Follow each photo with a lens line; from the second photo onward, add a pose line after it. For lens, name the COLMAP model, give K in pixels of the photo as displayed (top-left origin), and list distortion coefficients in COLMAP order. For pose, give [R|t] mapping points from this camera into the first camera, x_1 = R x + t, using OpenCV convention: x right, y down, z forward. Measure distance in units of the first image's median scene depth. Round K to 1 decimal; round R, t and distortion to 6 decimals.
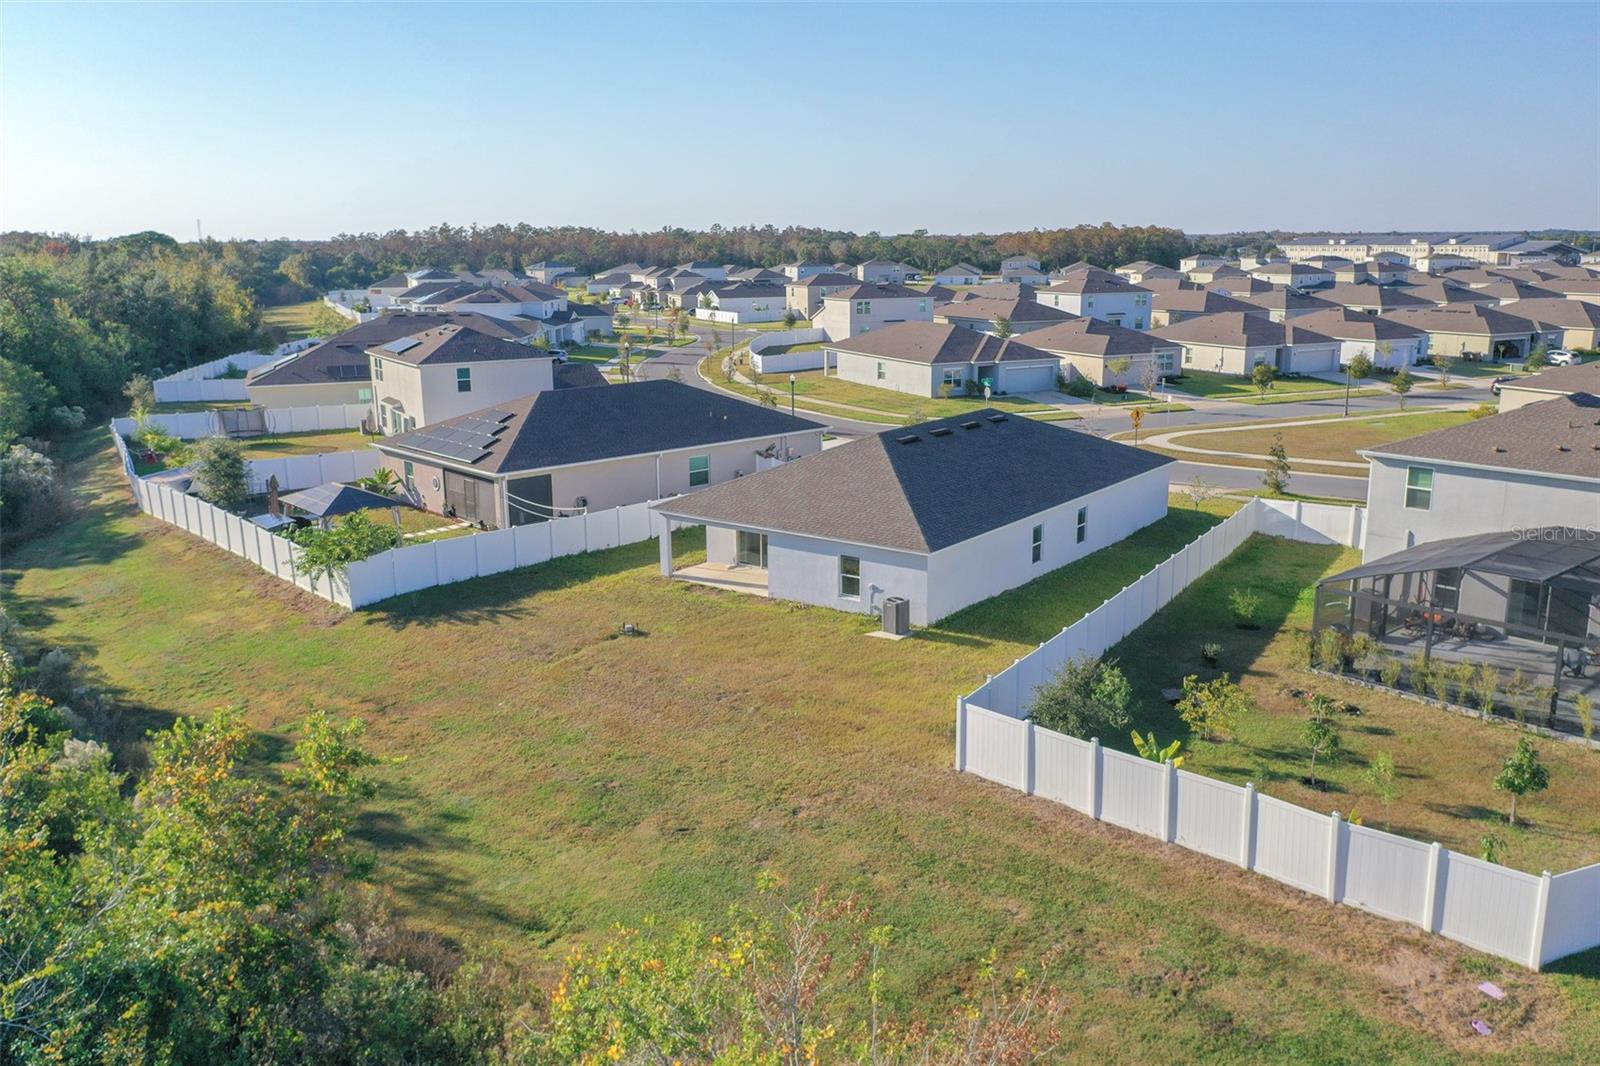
lens RADIAL K [[1264.6, 0, 800.0], [0, 1264.6, 533.0], [0, 0, 1]] dist [0.001799, -0.002034]
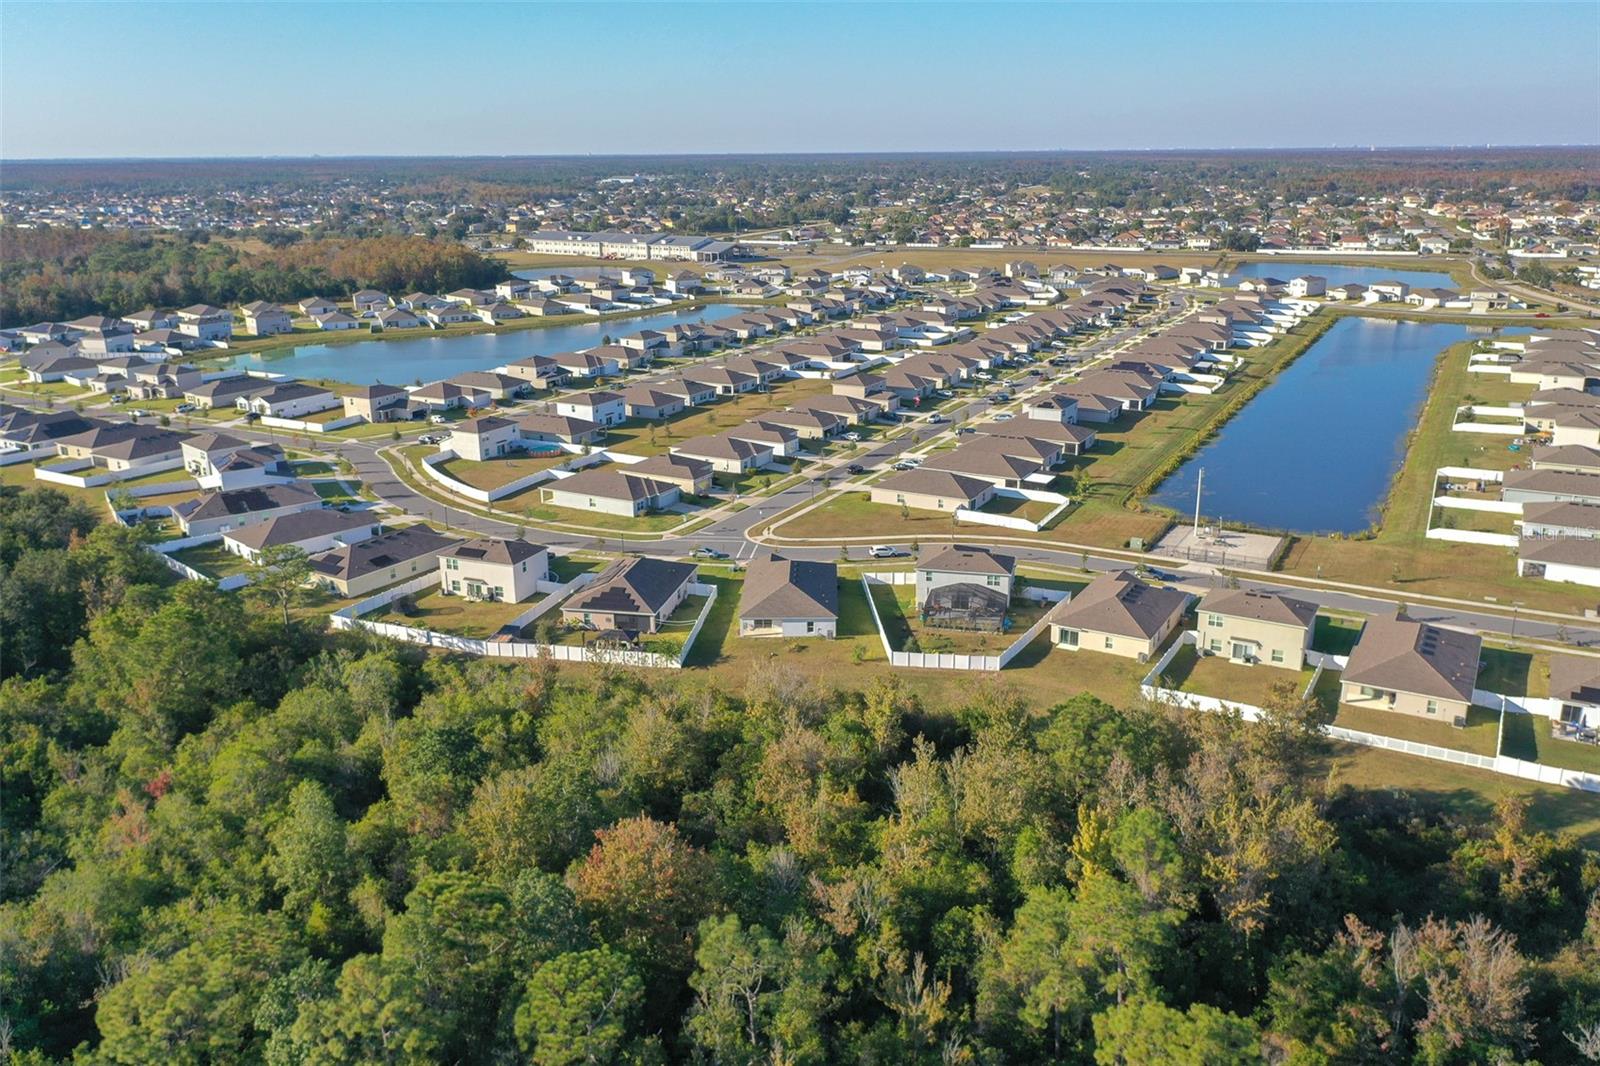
lens RADIAL K [[1264.6, 0, 800.0], [0, 1264.6, 533.0], [0, 0, 1]] dist [0.001799, -0.002034]
pose [[0.807137, -0.172232, 0.564682, -2.018916], [0.136213, 0.985020, 0.105741, -0.629023], [-0.574435, -0.008431, 0.818507, -1.991546]]
